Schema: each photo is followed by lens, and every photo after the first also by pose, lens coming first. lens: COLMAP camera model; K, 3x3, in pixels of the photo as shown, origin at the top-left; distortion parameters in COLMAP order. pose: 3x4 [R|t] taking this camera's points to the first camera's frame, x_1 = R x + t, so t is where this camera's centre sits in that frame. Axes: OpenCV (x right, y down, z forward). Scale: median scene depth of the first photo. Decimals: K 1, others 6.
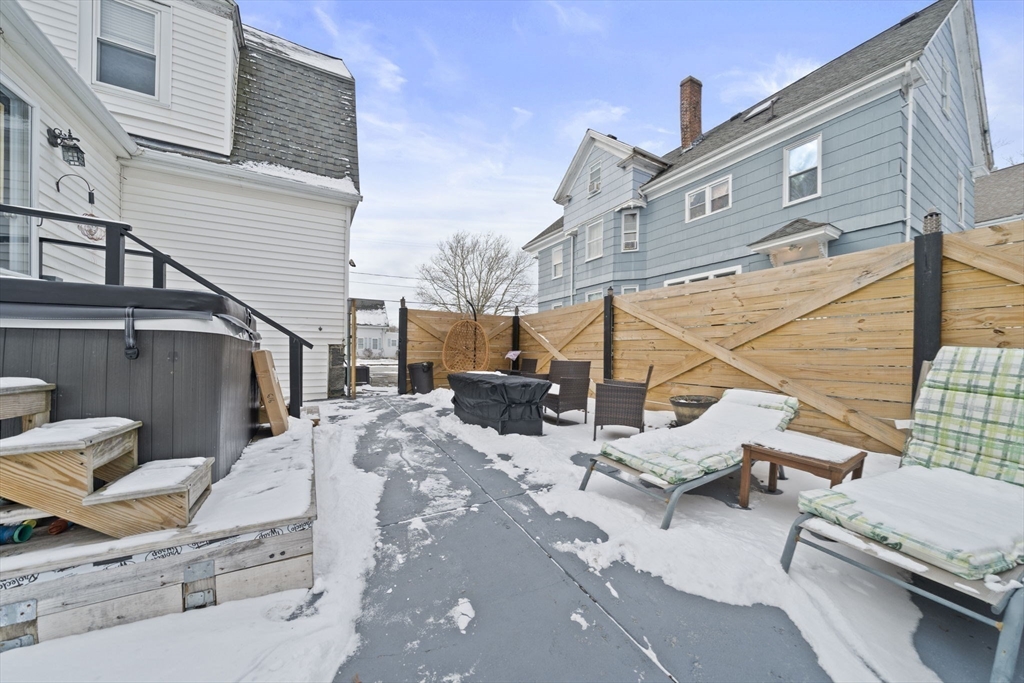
lens RADIAL K [[351.2, 0, 510.9], [0, 351.2, 358.0], [0, 0, 1]] dist [-0.007225, 0.000070]
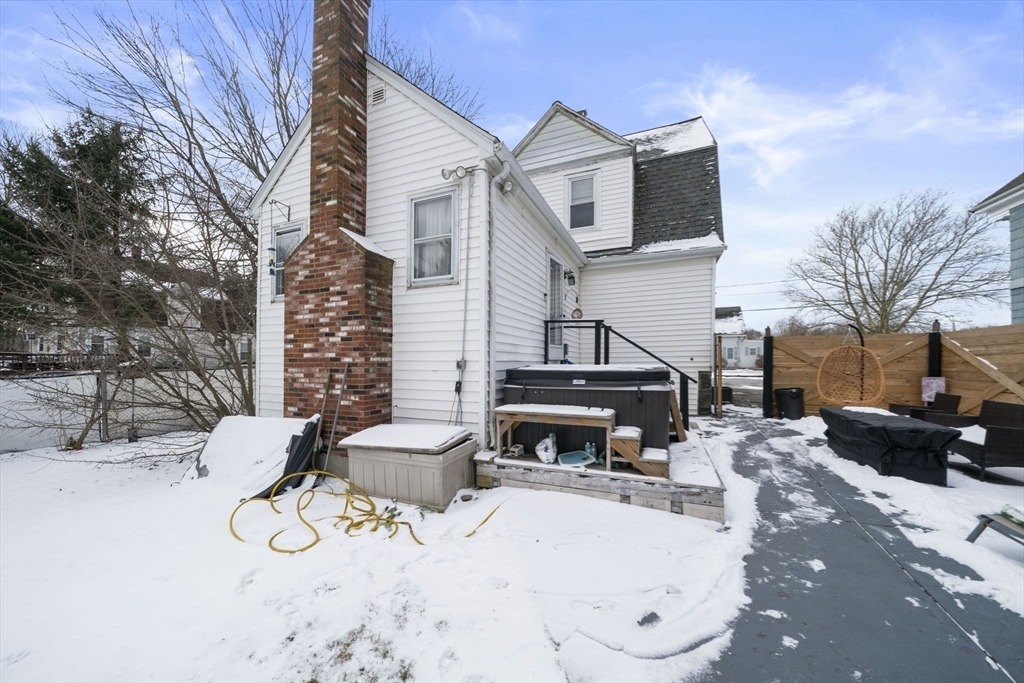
lens RADIAL K [[351.2, 0, 520.7], [0, 351.2, 362.6], [0, 0, 1]] dist [-0.007225, 0.000070]
pose [[0.617179, -0.009195, -0.786769, 0.084226], [0.002022, 0.999947, -0.010100, -0.071734], [0.786820, 0.004642, 0.617165, -0.322587]]
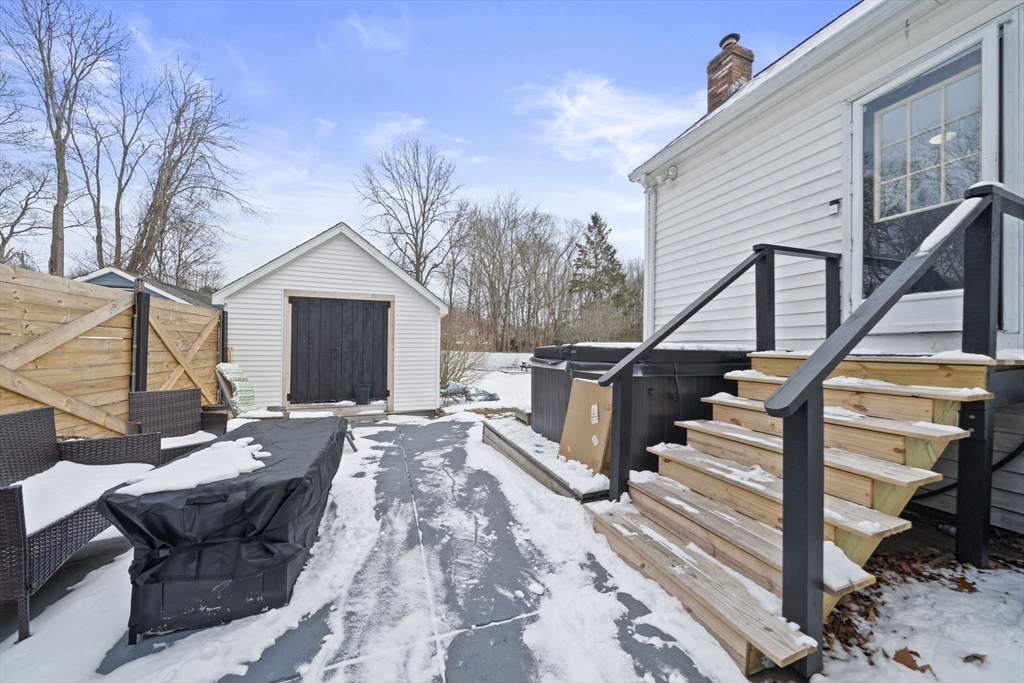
lens RADIAL K [[351.2, 0, 513.4], [0, 351.2, 345.4], [0, 0, 1]] dist [-0.007225, 0.000070]
pose [[-0.987977, -0.015743, 0.153798, -0.360744], [-0.015906, 0.999873, 0.000167, -0.066865], [-0.153781, -0.002281, -0.988102, 1.126089]]
